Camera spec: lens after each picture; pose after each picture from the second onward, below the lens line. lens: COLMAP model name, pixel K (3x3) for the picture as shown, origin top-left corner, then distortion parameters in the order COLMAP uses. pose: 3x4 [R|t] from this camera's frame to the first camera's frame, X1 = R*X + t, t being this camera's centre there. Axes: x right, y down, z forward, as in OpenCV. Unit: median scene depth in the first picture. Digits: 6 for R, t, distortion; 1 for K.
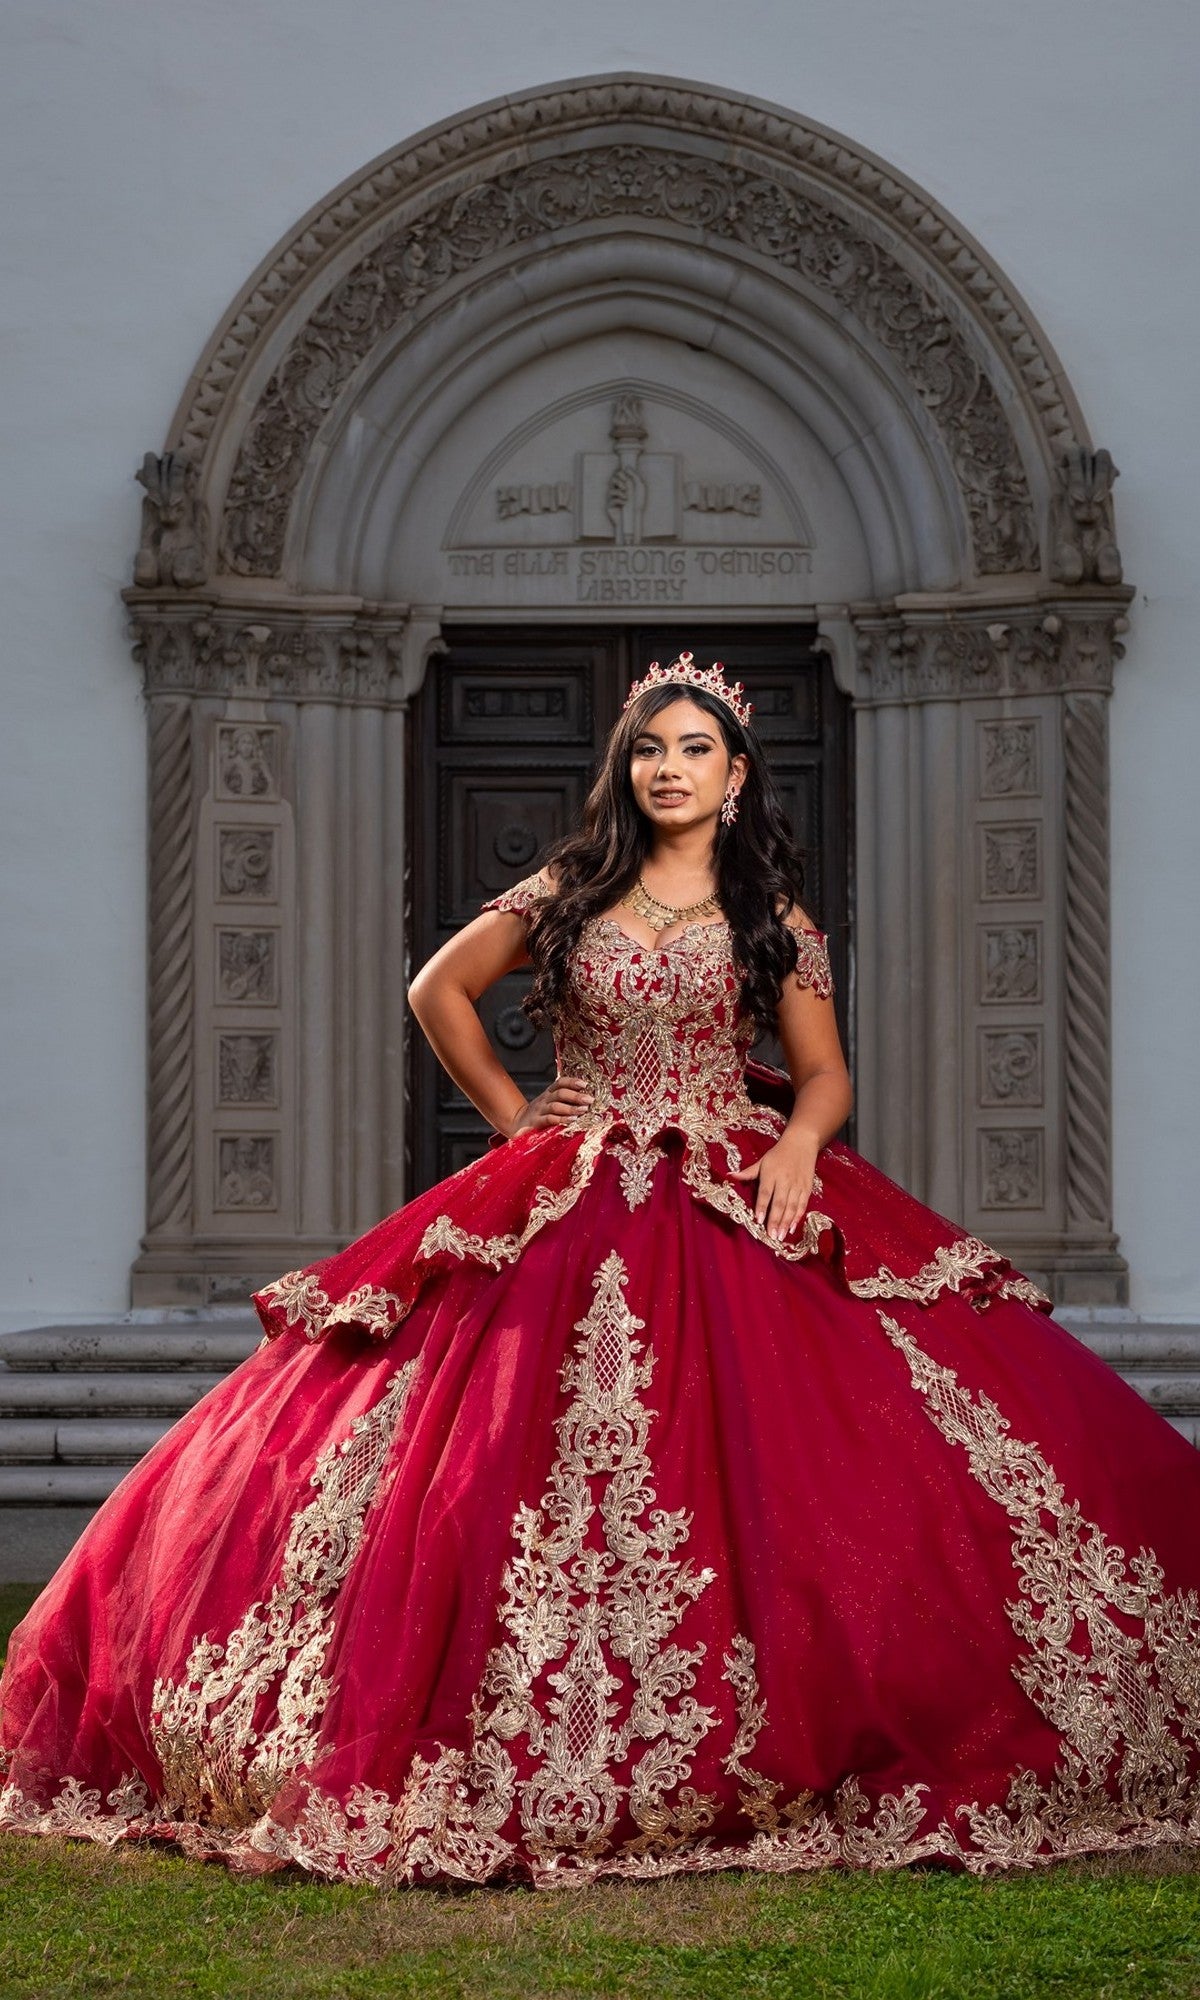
lens RADIAL K [[4901.2, 0, 600.0], [0, 4901.2, 1000.0], [0, 0, 1]] dist [-0.017568, 0.122404]
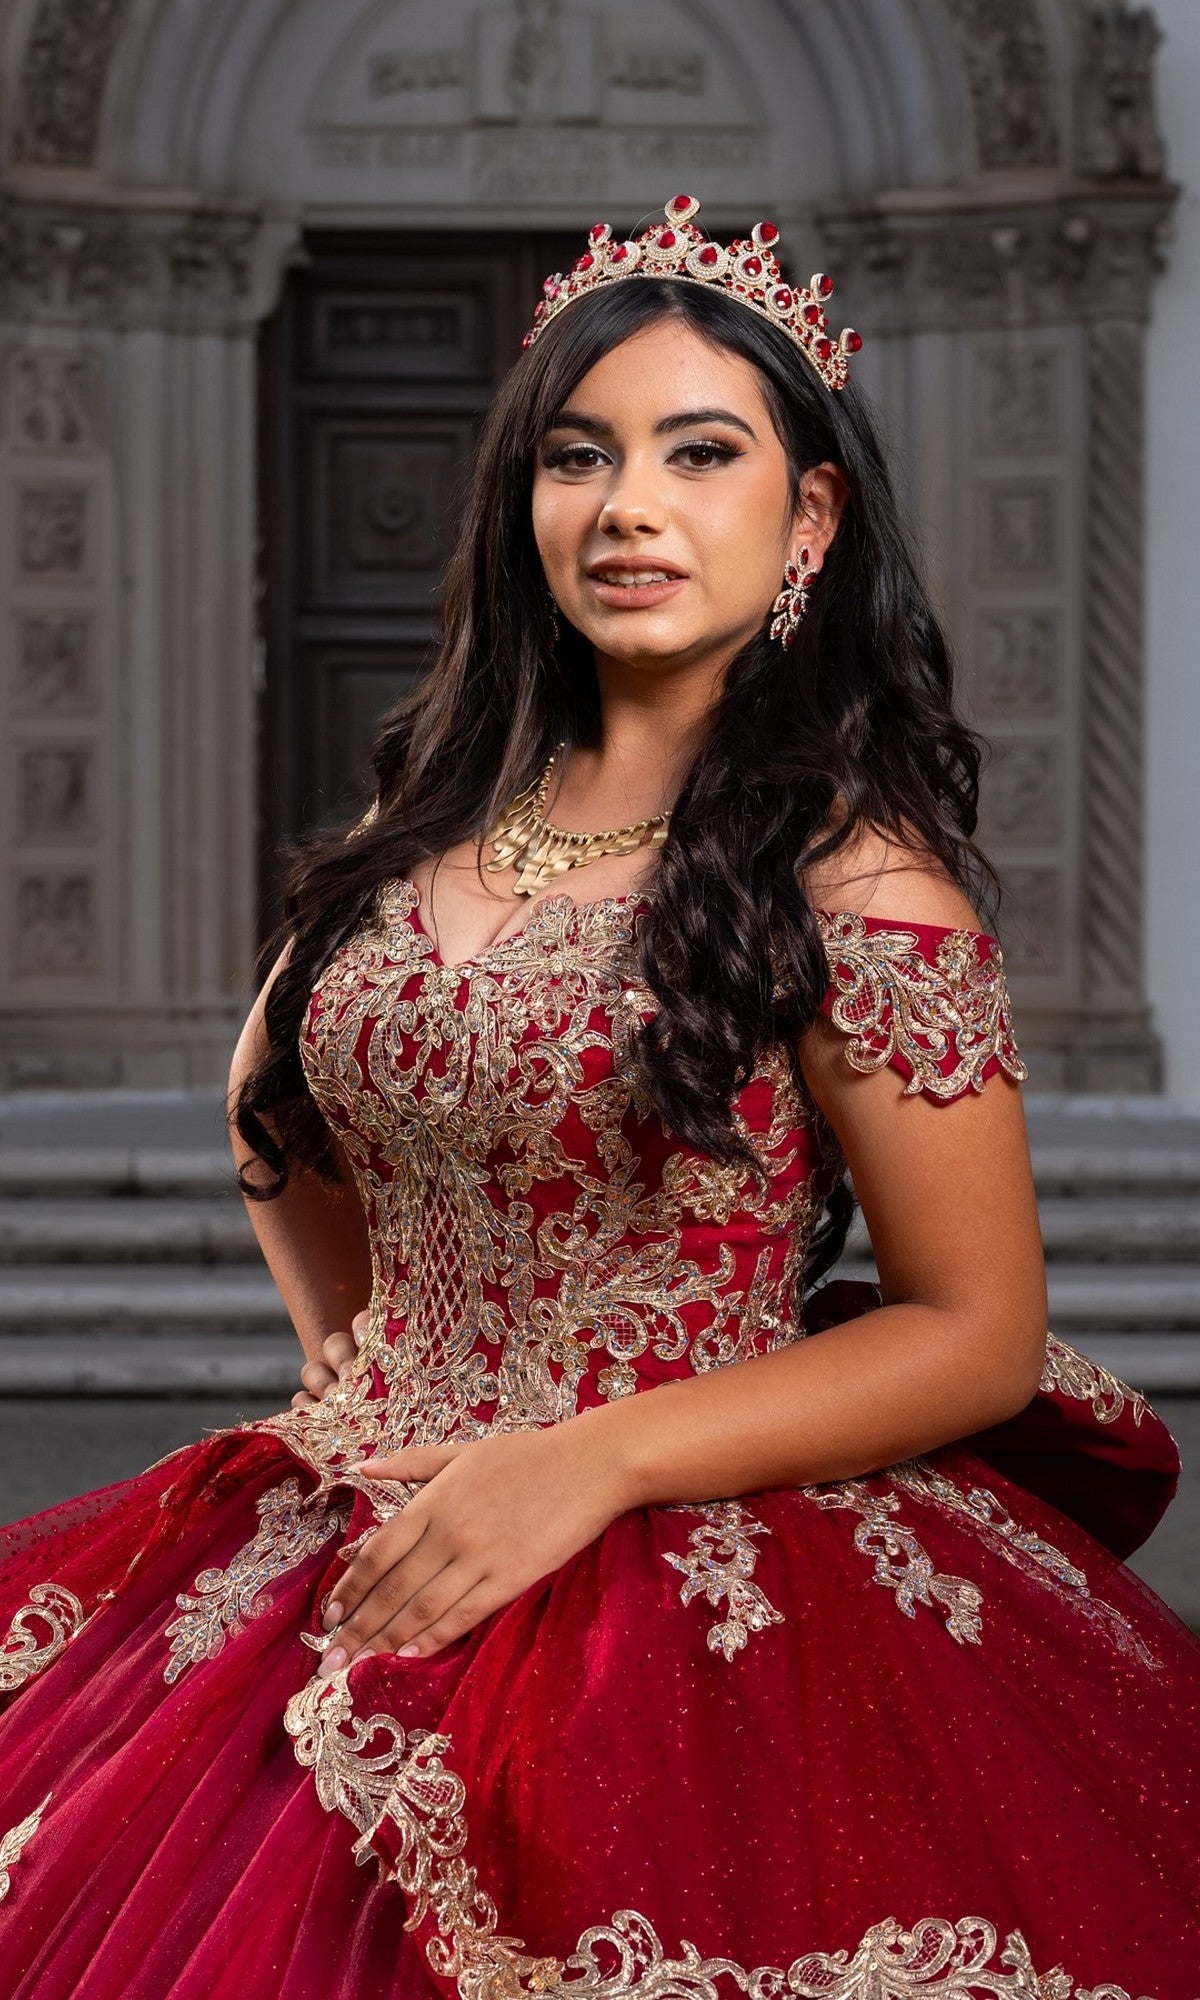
lens RADIAL K [[4901.2, 0, 600.0], [0, 4901.2, 1000.0], [0, 0, 1]] dist [-0.017568, 0.122404]
pose [[0.999584, 0.000889, 0.028840, -0.006871], [-0.003099, 0.997051, 0.076684, -0.013450], [-0.028686, -0.076742, 0.996638, 0.204538]]
